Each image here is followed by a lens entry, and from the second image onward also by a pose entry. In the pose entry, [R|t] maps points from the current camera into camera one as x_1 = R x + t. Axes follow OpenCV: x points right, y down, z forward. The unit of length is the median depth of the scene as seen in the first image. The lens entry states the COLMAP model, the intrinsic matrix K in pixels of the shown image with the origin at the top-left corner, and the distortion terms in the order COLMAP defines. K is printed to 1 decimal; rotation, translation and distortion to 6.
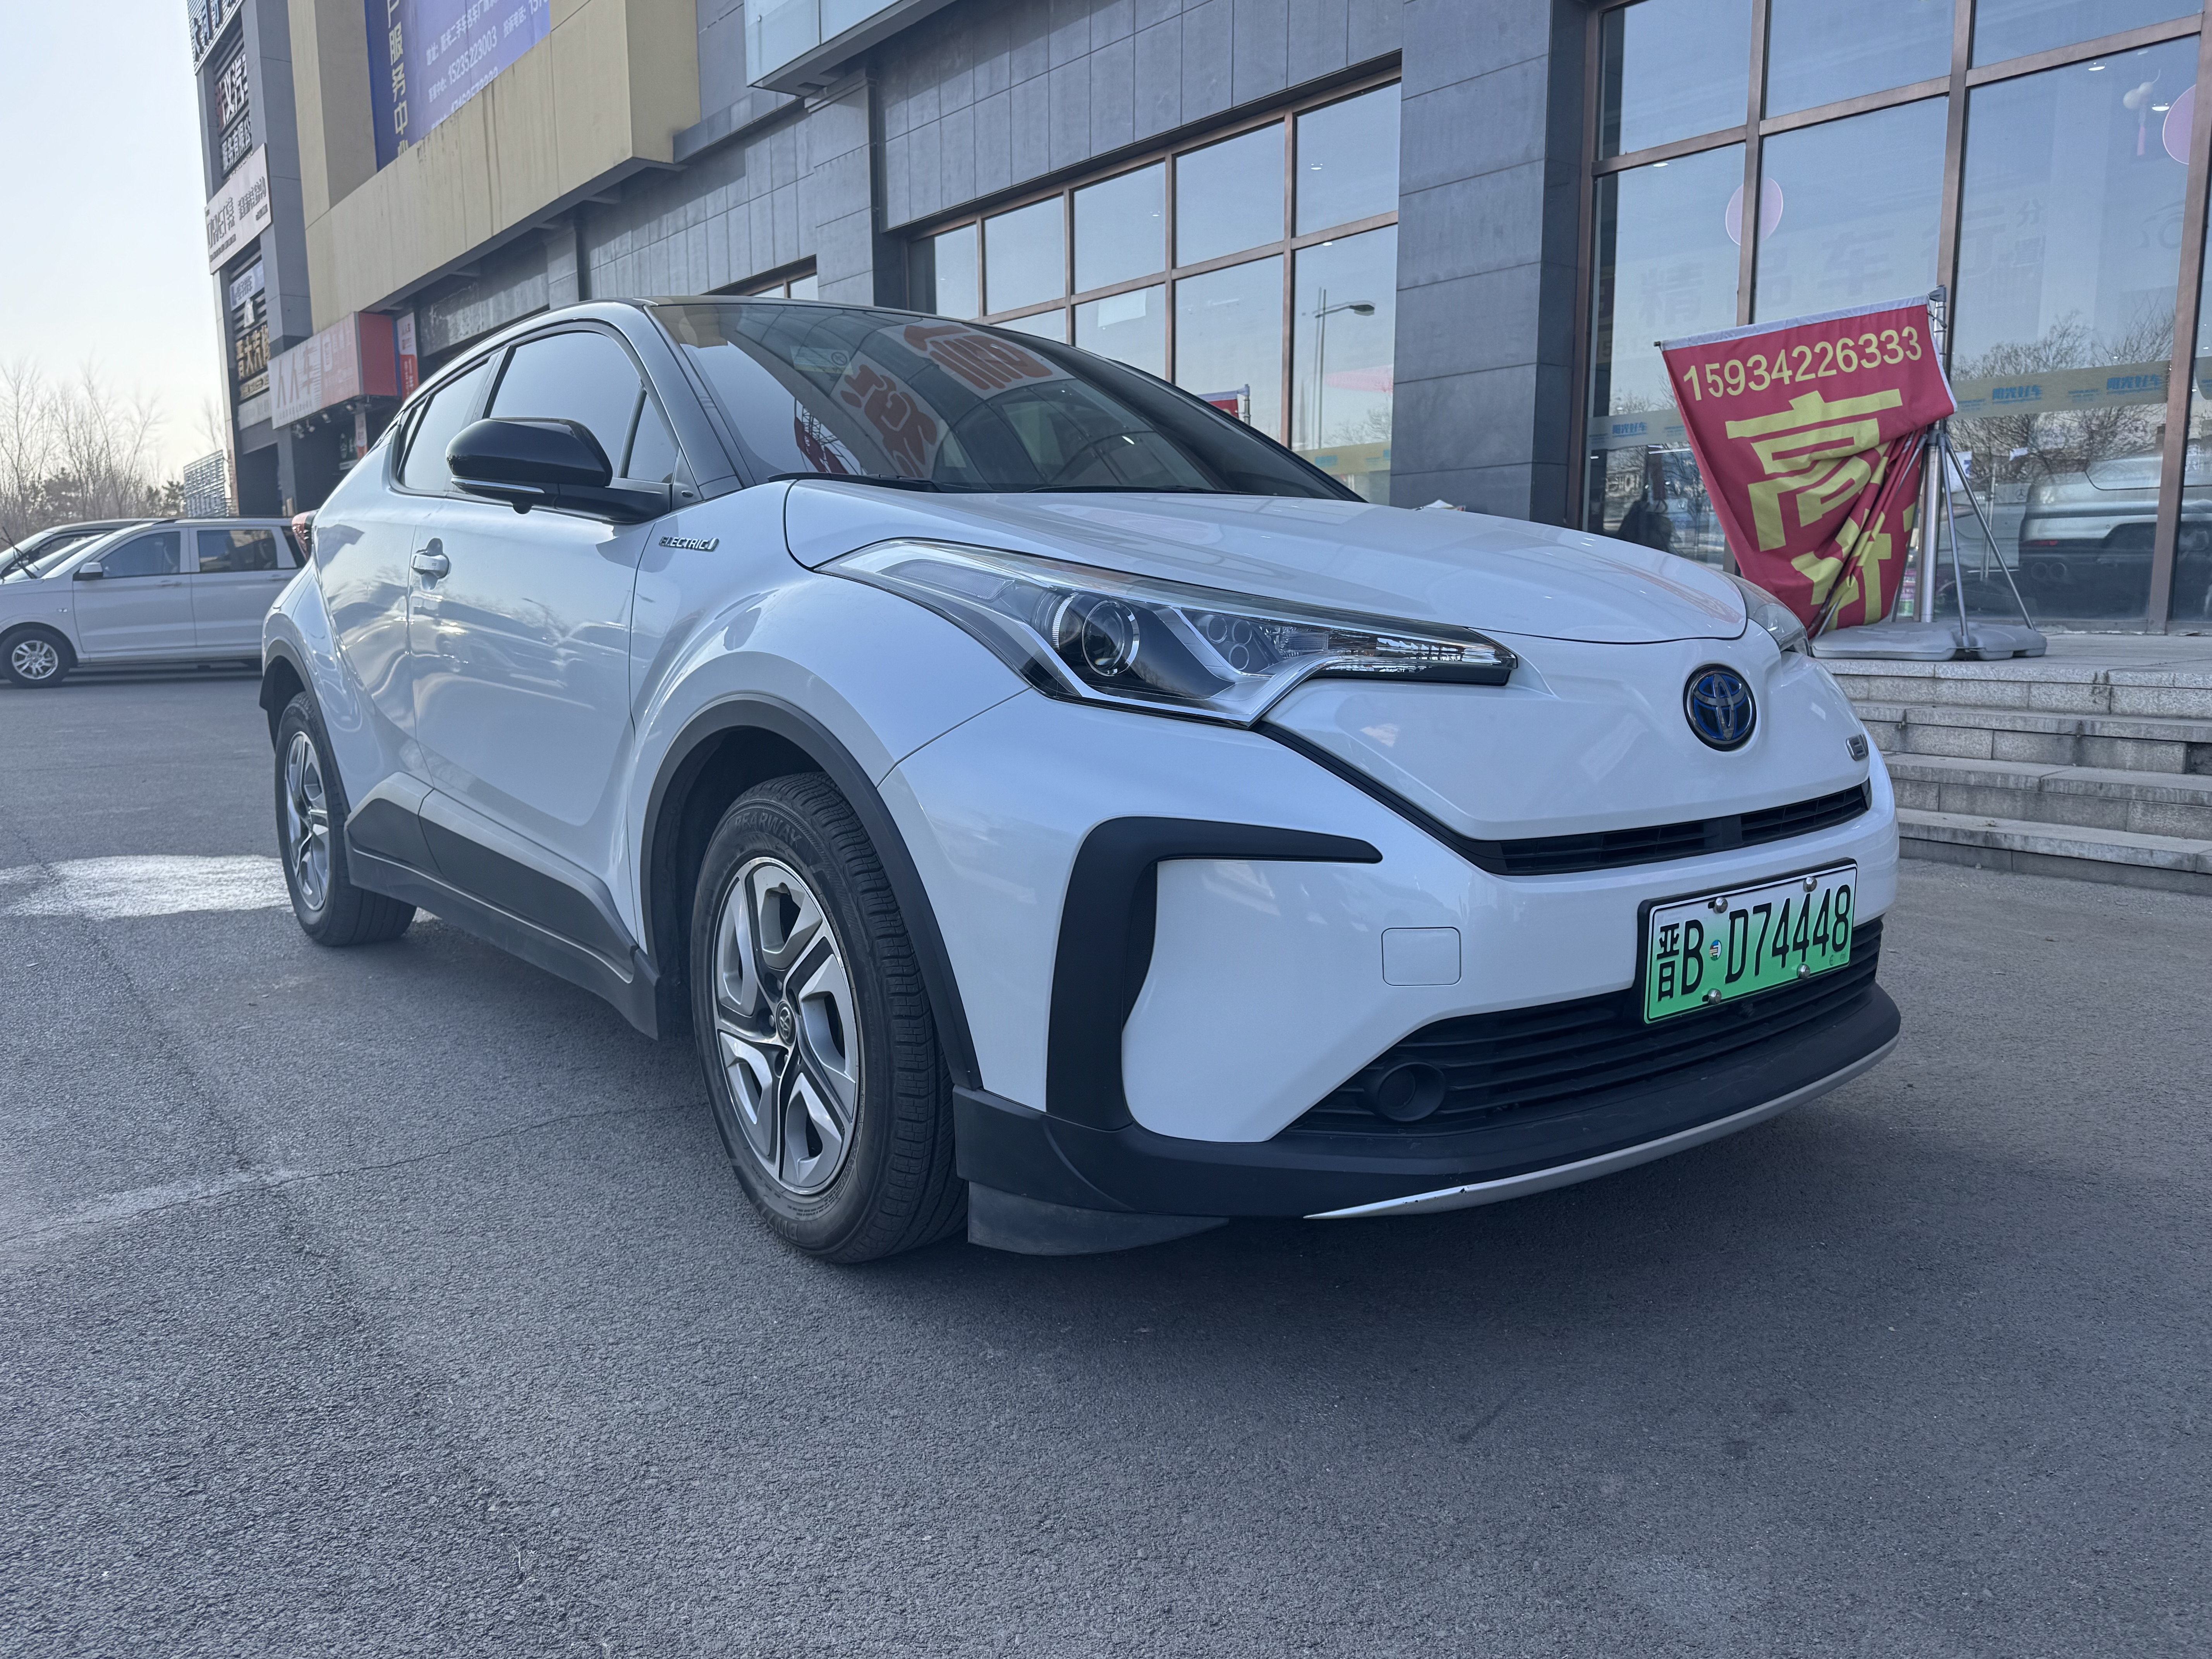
lens RADIAL K [[1659.2, 0, 1111.9], [0, 1659.2, 819.4], [0, 0, 1]] dist [0.055315, -0.061377]
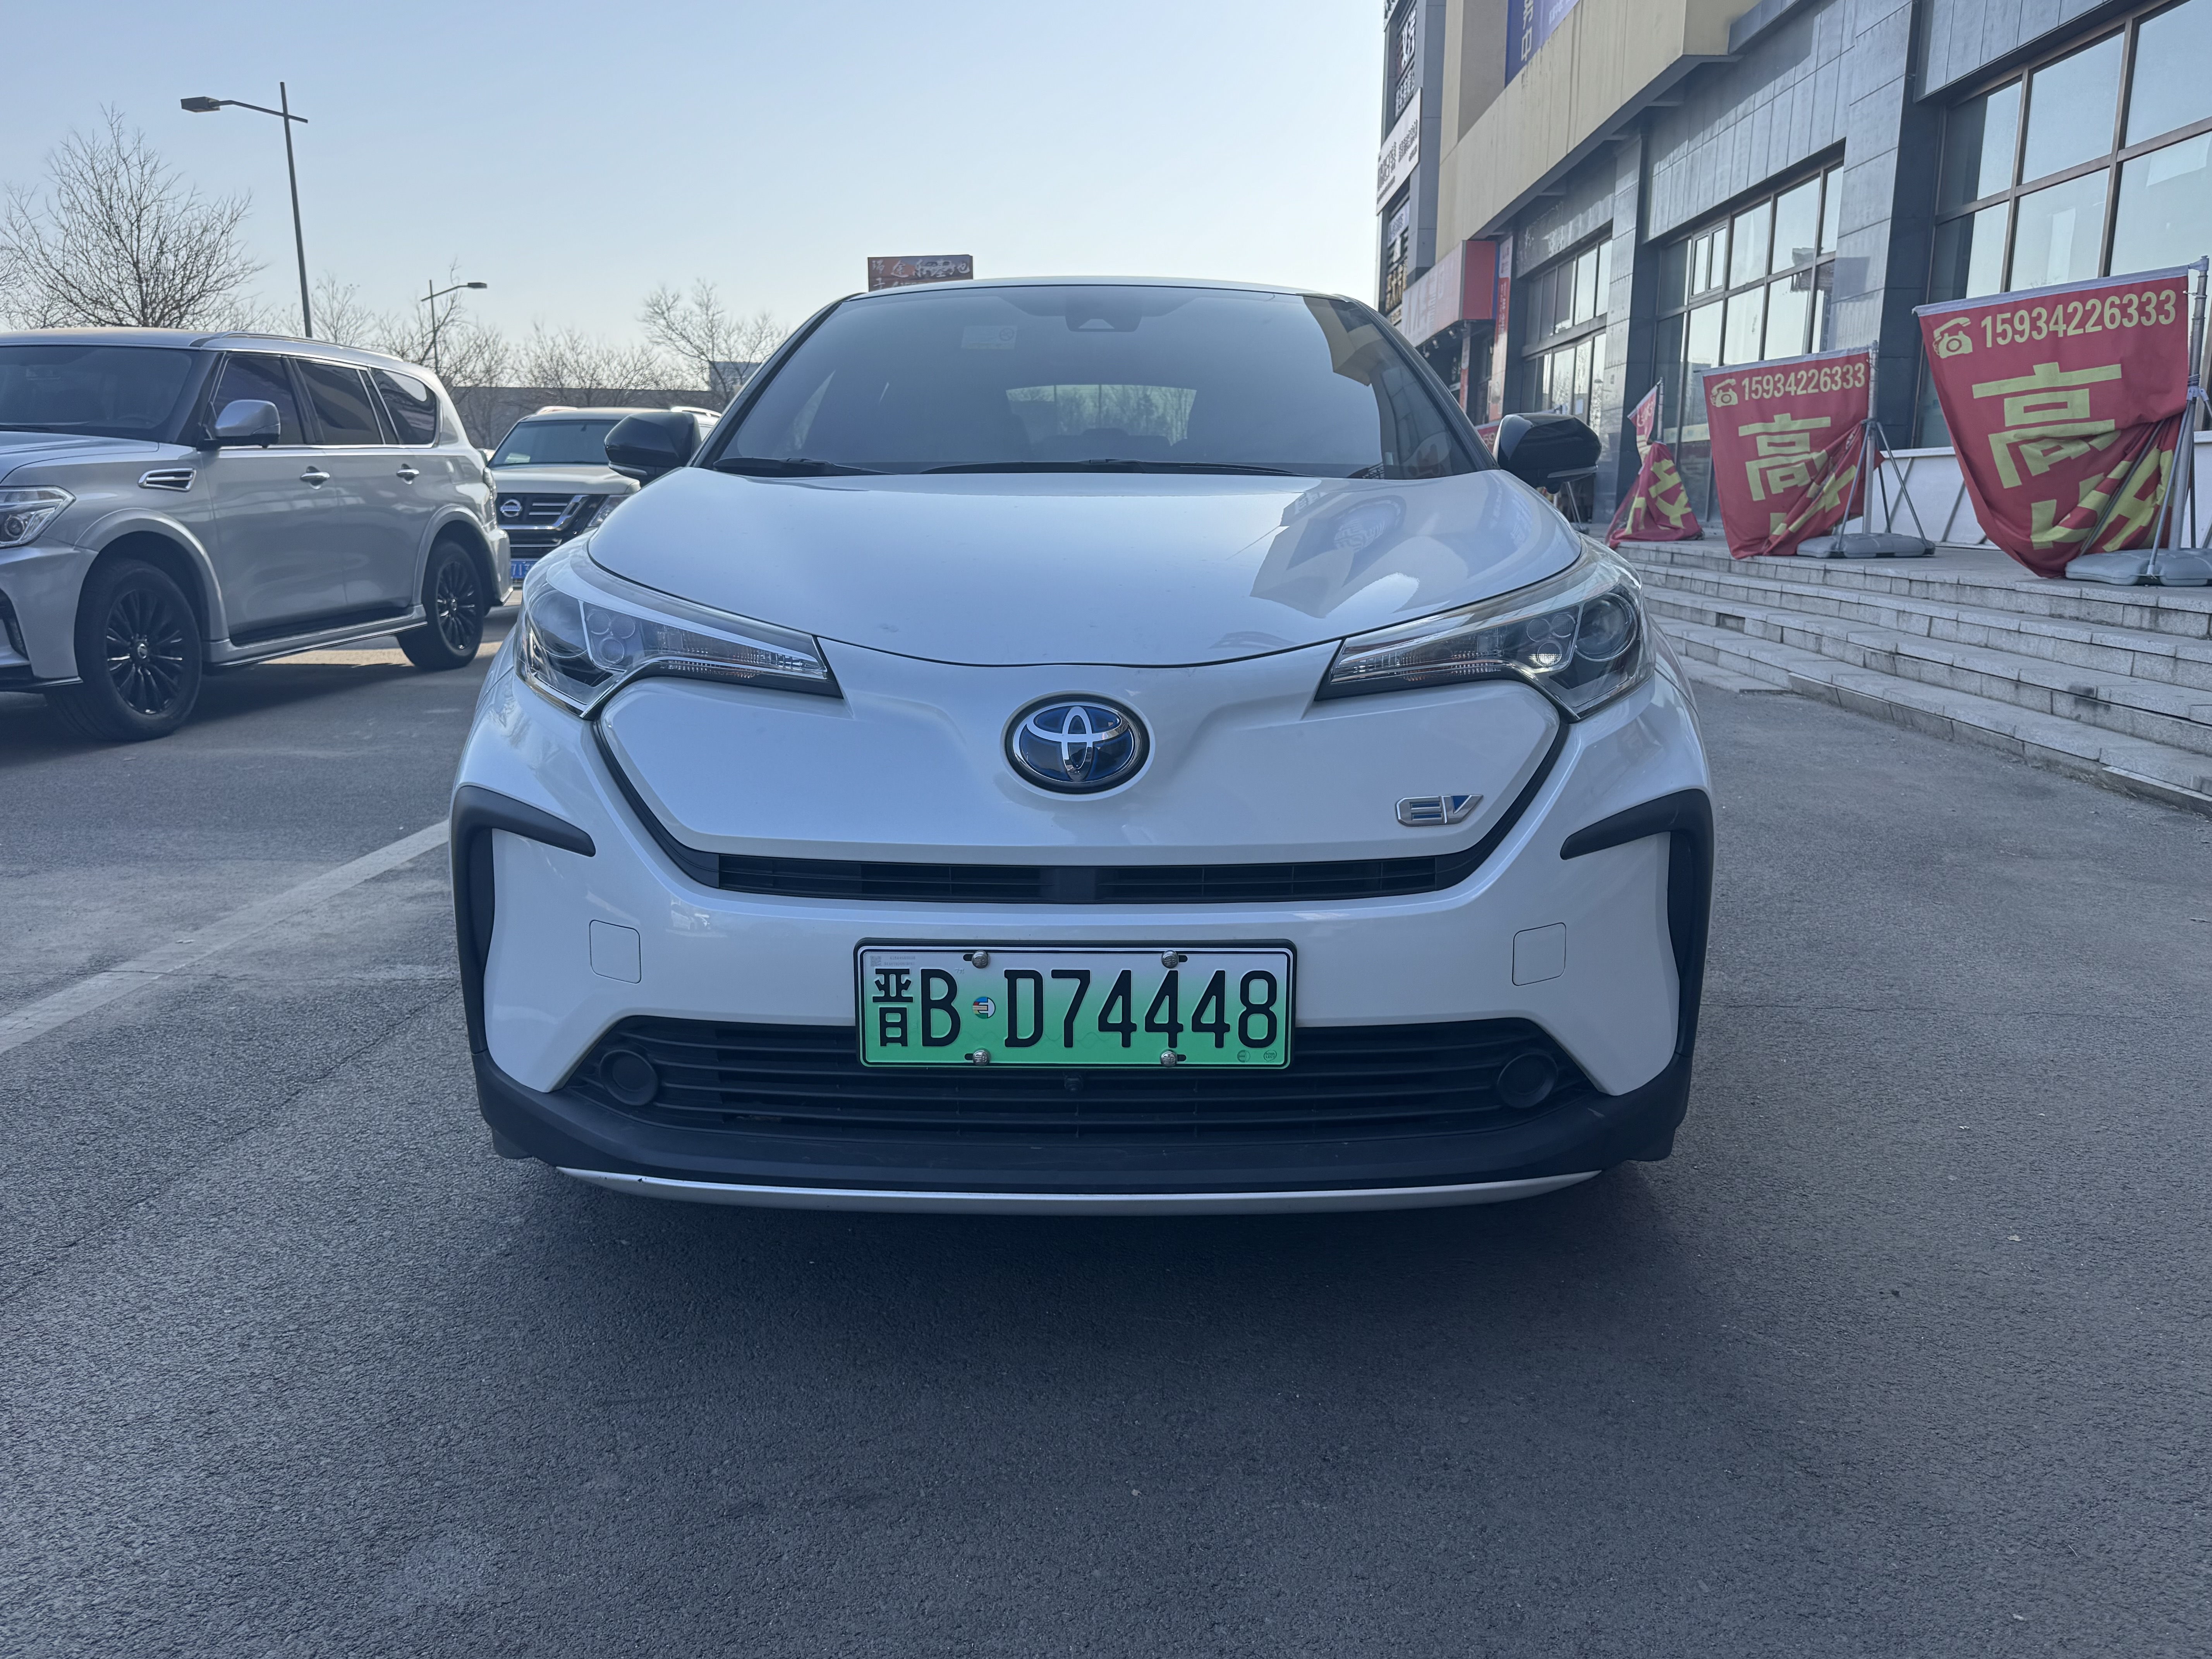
lens RADIAL K [[1659.2, 0, 1111.9], [0, 1659.2, 819.4], [0, 0, 1]] dist [0.055315, -0.061377]
pose [[0.772859, 0.130228, -0.621071, 0.901717], [-0.096564, 0.991453, 0.087727, -0.102553], [0.627187, -0.007828, 0.778829, 0.317785]]
